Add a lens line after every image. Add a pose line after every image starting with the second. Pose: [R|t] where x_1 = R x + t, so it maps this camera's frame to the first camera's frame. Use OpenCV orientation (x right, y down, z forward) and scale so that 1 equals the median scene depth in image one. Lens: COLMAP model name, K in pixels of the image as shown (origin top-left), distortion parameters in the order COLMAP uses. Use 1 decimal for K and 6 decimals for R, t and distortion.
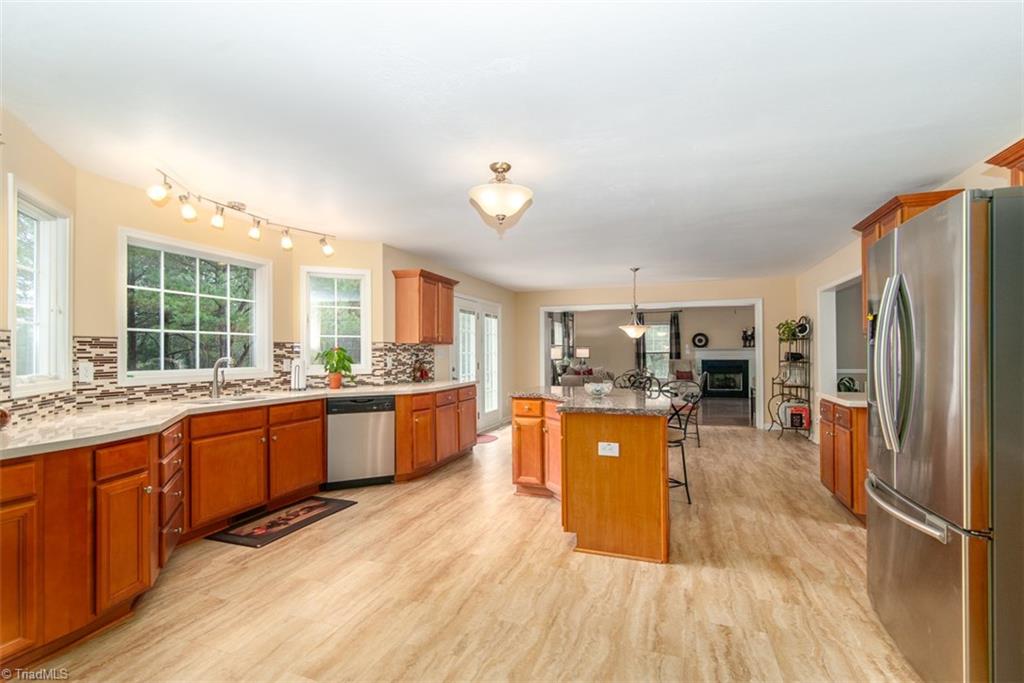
lens RADIAL K [[465.7, 0, 511.6], [0, 465.7, 350.0], [0, 0, 1]] dist [0.002492, -0.000117]
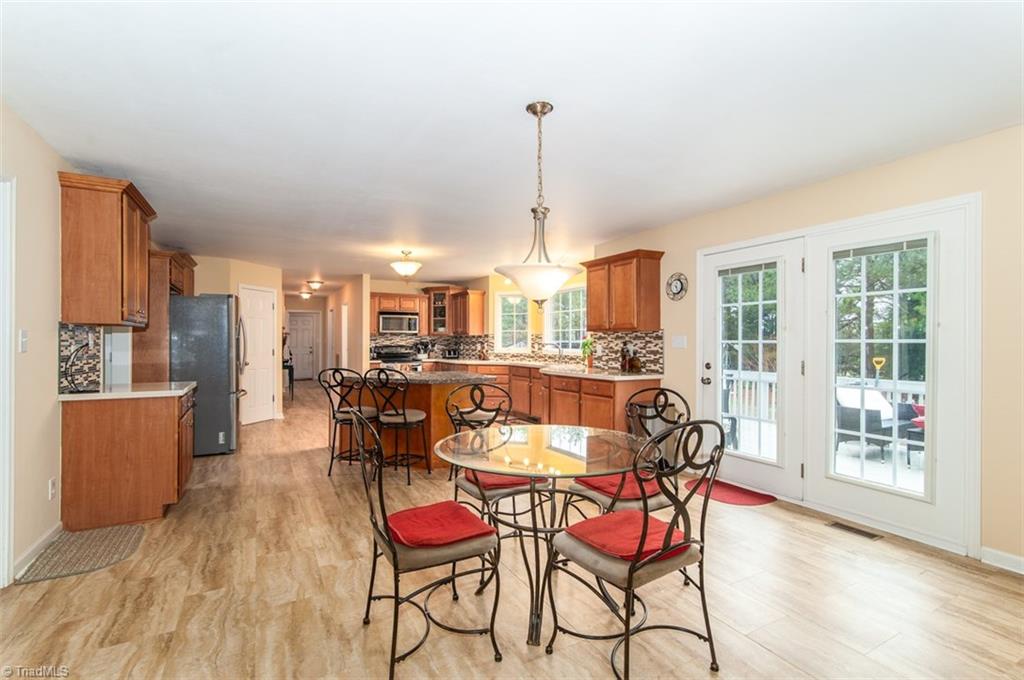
lens RADIAL K [[465.7, 0, 516.7], [0, 465.7, 341.3], [0, 0, 1]] dist [0.002492, -0.000117]
pose [[-0.656907, 0.003966, -0.753961, 0.895740], [0.007274, 0.999973, -0.001078, 0.008764], [0.753937, -0.006193, -0.656918, 1.999727]]
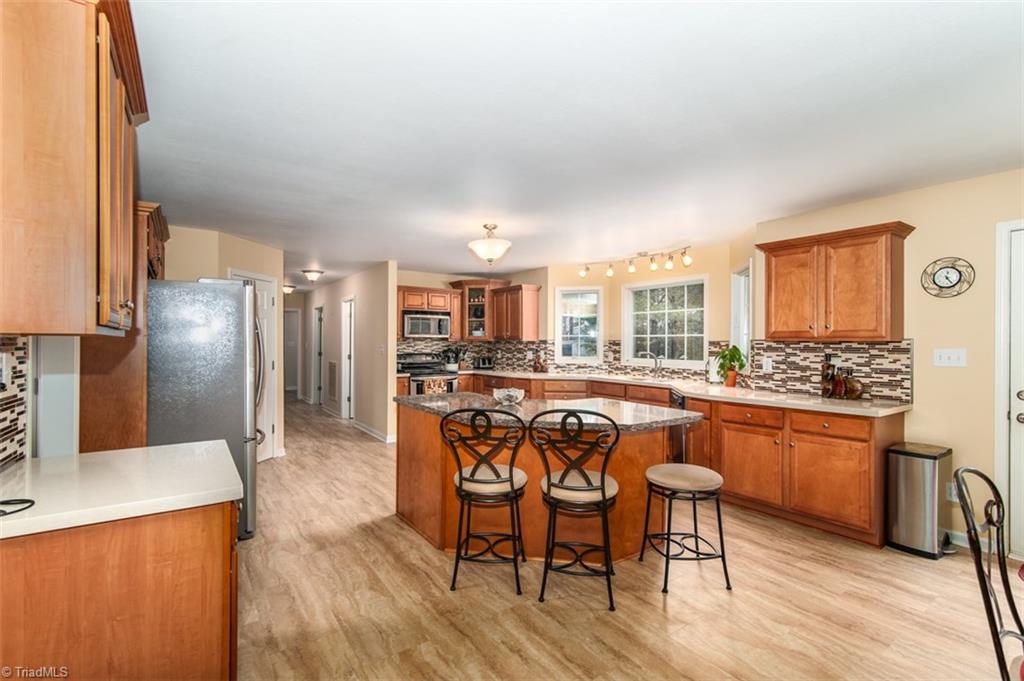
lens RADIAL K [[465.7, 0, 515.9], [0, 465.7, 342.0], [0, 0, 1]] dist [0.002492, -0.000117]
pose [[-0.569794, 0.003986, -0.821778, 0.837890], [0.006022, 0.999982, 0.000675, -0.019915], [0.821766, -0.004564, -0.569807, 1.393207]]
